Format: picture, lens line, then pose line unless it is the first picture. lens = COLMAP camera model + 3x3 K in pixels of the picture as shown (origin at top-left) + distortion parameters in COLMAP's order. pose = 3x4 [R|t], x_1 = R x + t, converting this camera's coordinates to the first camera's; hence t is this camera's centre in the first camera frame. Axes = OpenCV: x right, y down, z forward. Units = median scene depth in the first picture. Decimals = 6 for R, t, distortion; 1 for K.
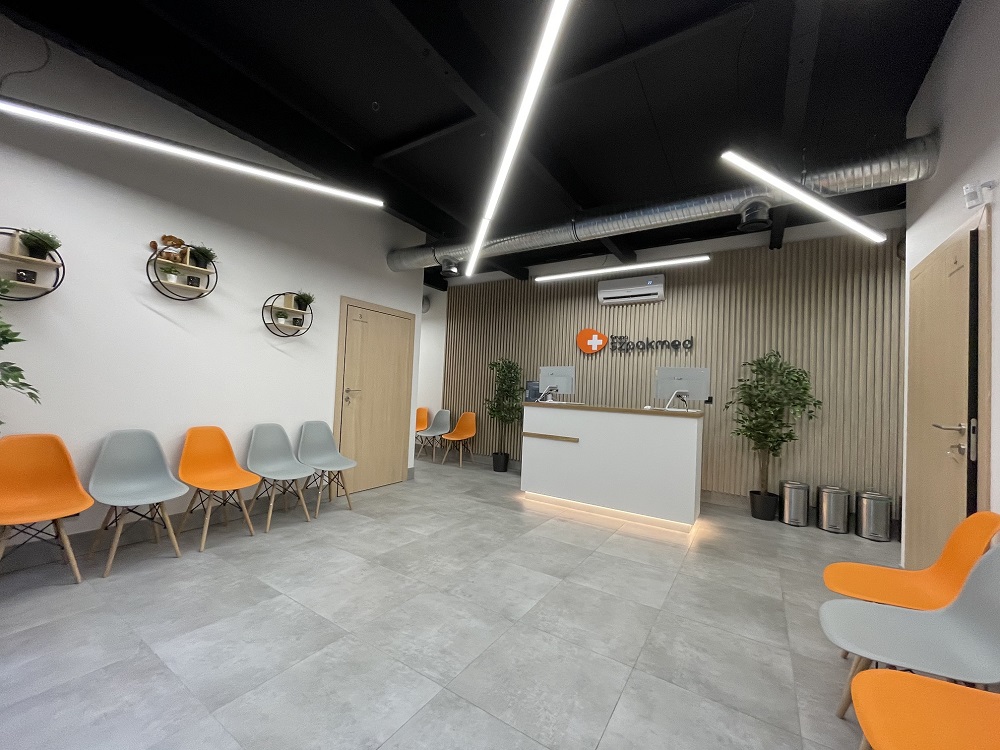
lens RADIAL K [[393.2, 0, 500.0], [0, 393.2, 375.0], [0, 0, 1]] dist [0.000420, 0.000124]
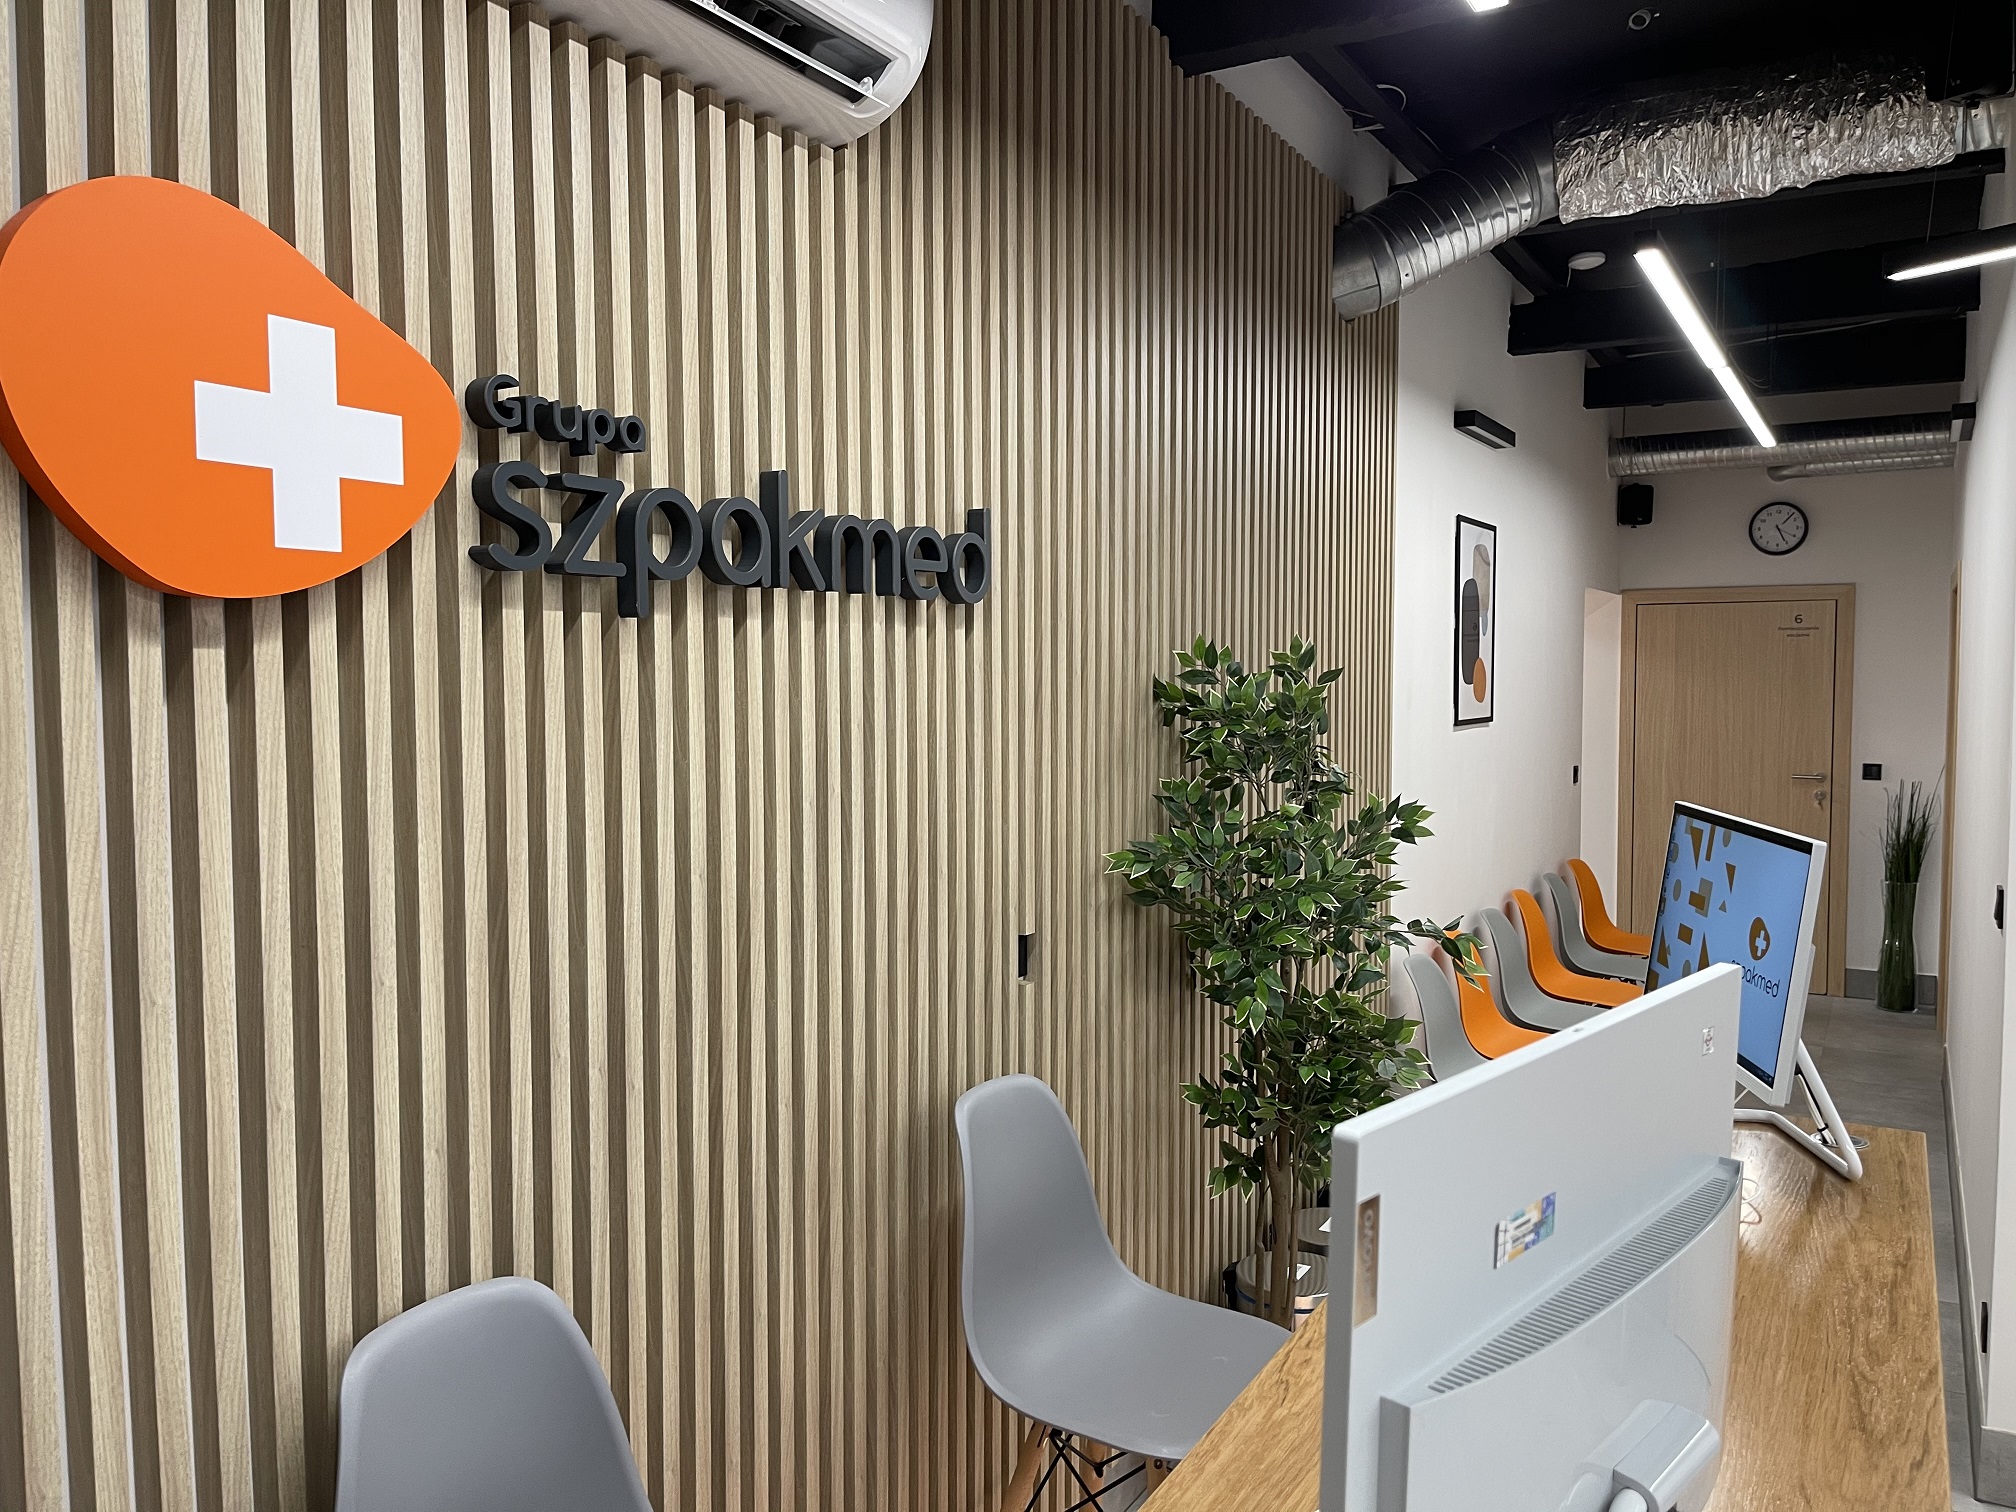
lens RADIAL K [[1493.6, 0, 1008.0], [0, 1493.6, 756.0], [0, 0, 1]] dist [0.009440, 0.004785]
pose [[-0.035735, -0.117647, 0.992412, -0.035154], [-0.030321, 0.992717, 0.116592, -0.079008], [-0.998901, -0.025925, -0.039042, 1.127255]]
